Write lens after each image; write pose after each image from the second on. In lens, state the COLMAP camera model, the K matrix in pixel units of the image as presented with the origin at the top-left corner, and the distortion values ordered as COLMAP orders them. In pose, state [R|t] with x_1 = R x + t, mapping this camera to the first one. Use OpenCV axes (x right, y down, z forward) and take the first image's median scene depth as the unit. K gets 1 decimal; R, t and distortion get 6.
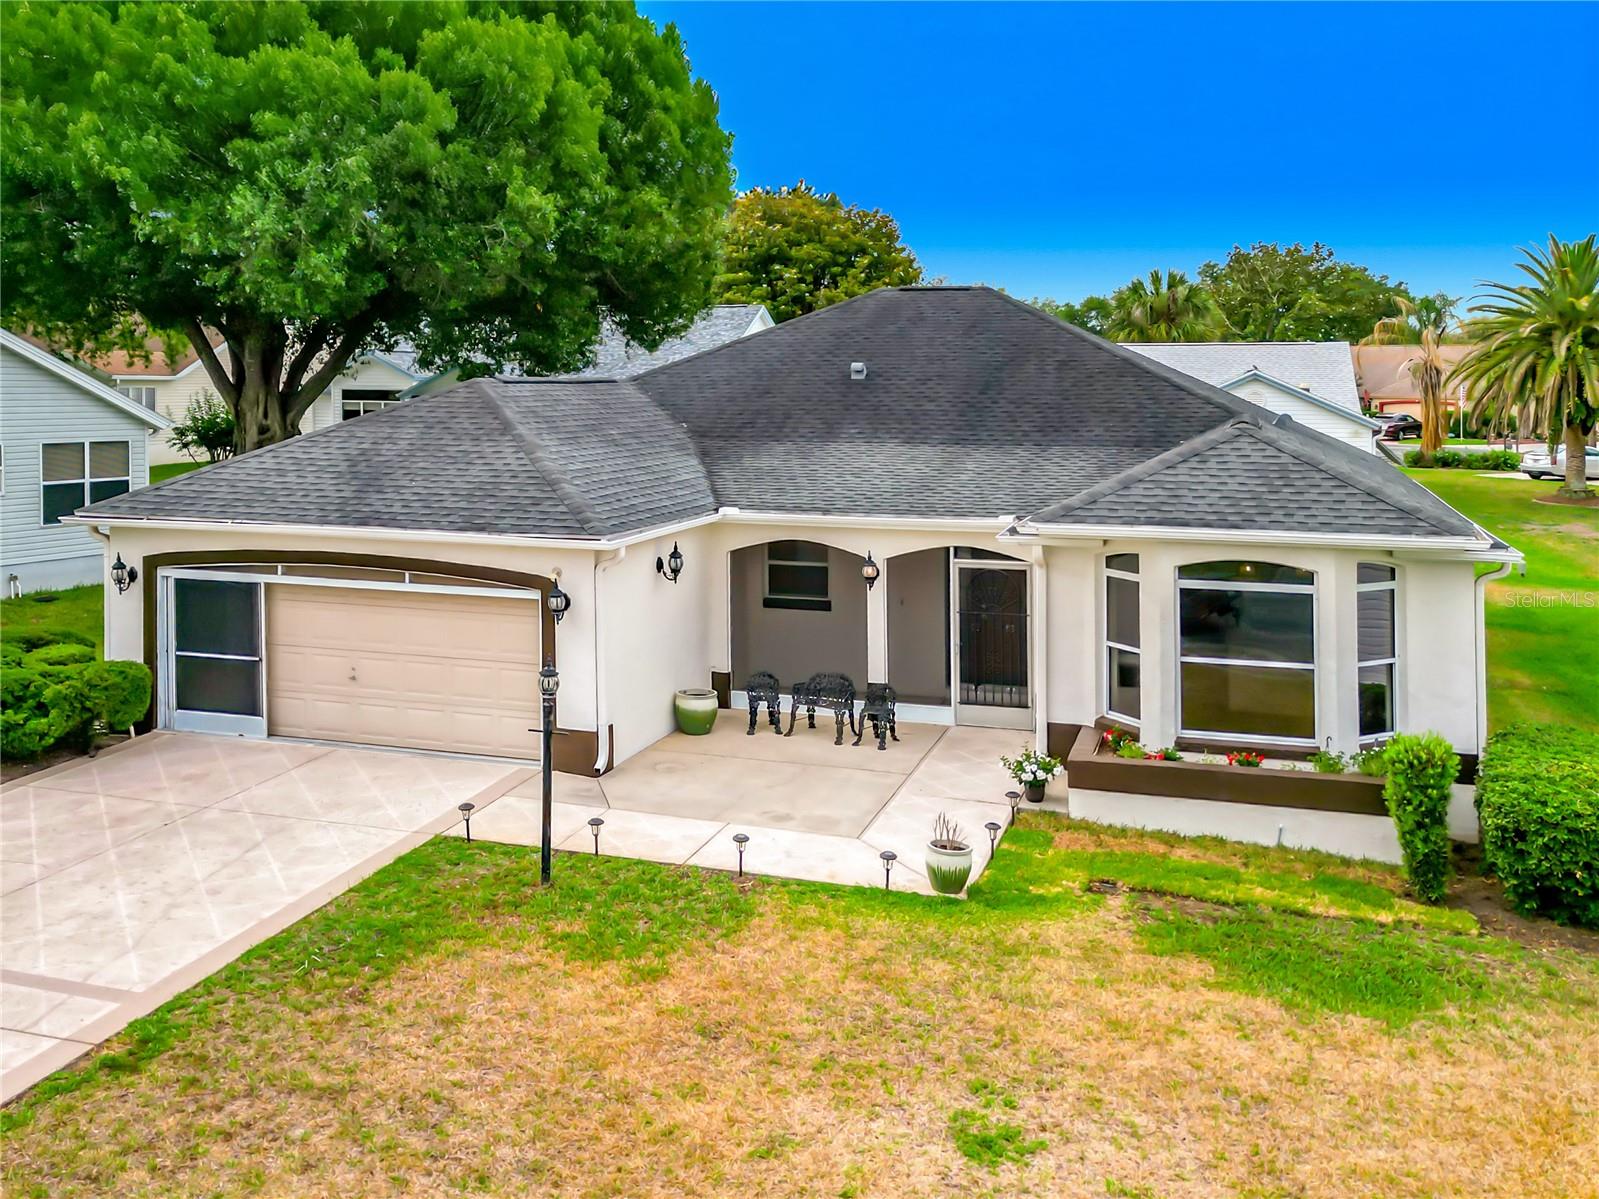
lens RADIAL K [[1496.8, 0, 774.9], [0, 1496.8, 482.8], [0, 0, 1]] dist [0.051305, -0.023148]
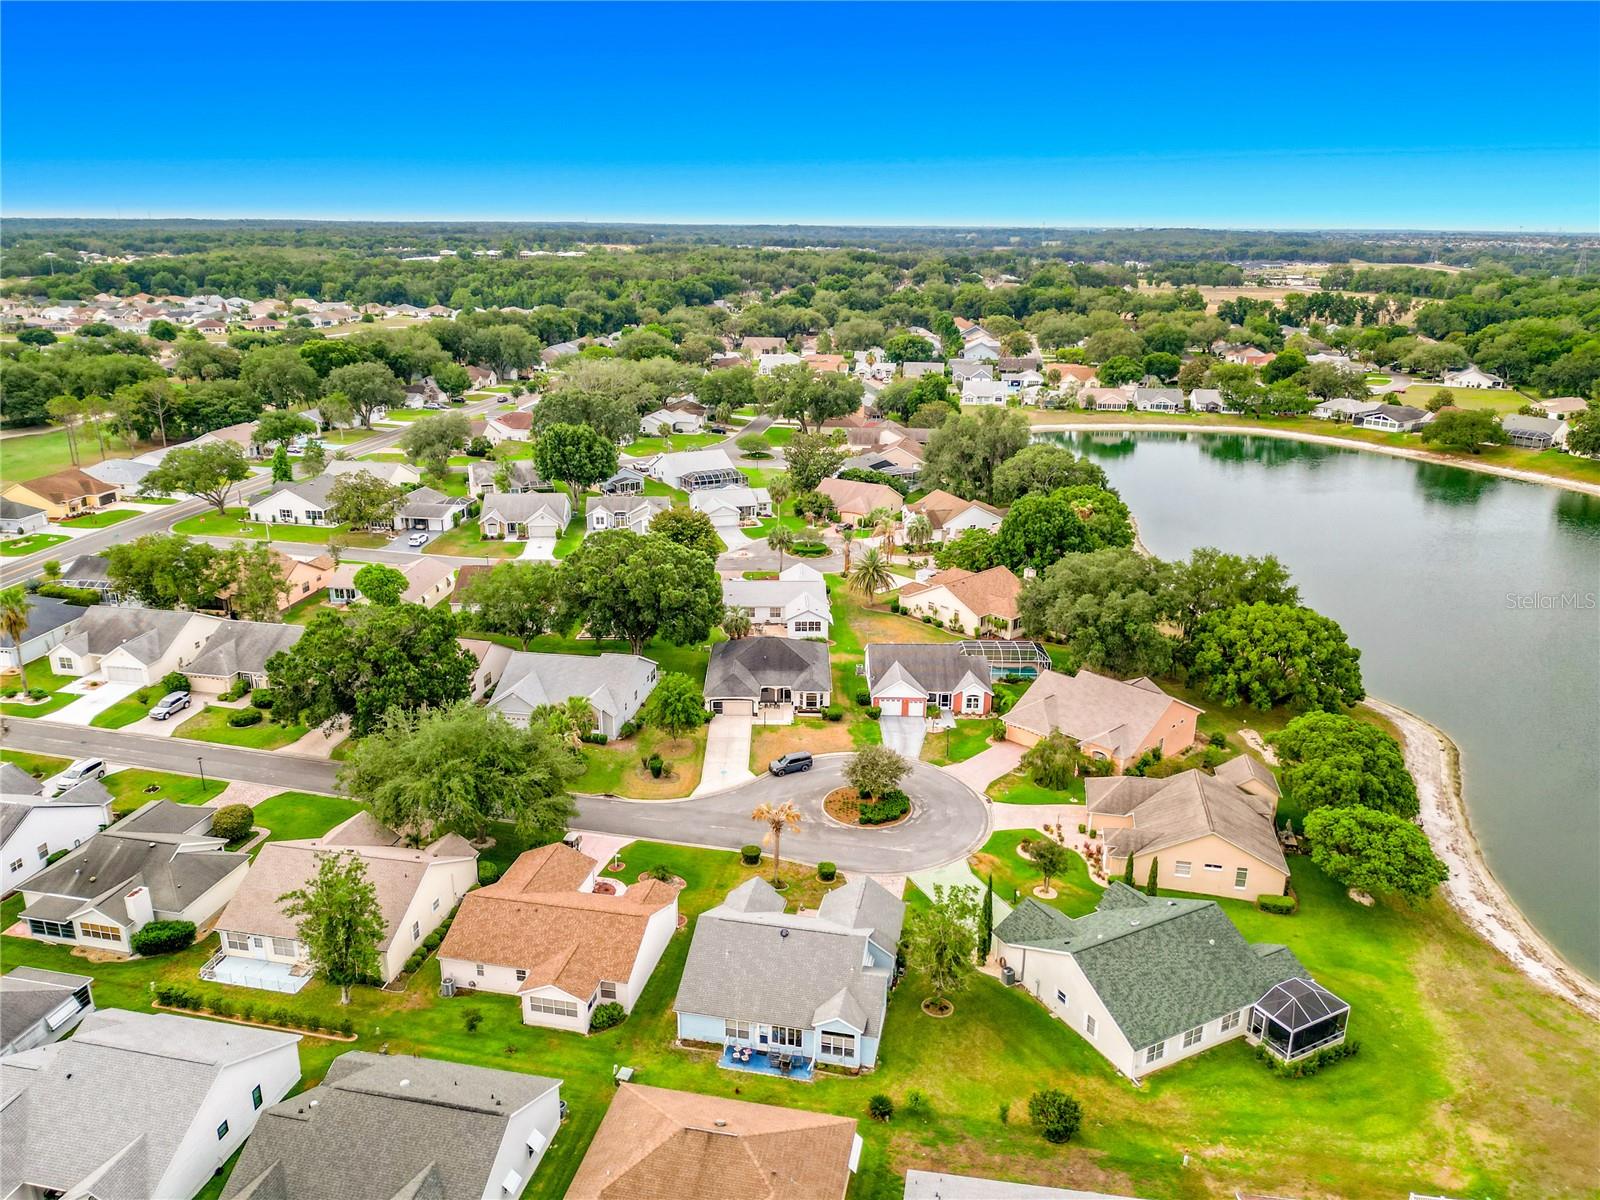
lens RADIAL K [[1164.6, 0, 807.7], [0, 1164.6, 595.7], [0, 0, 1]] dist [0.055959, -0.080646]
pose [[0.948378, -0.097181, 0.301886, -2.472612], [0.020150, 0.968435, 0.248450, -3.045637], [-0.316502, -0.229542, 0.920401, -7.456662]]
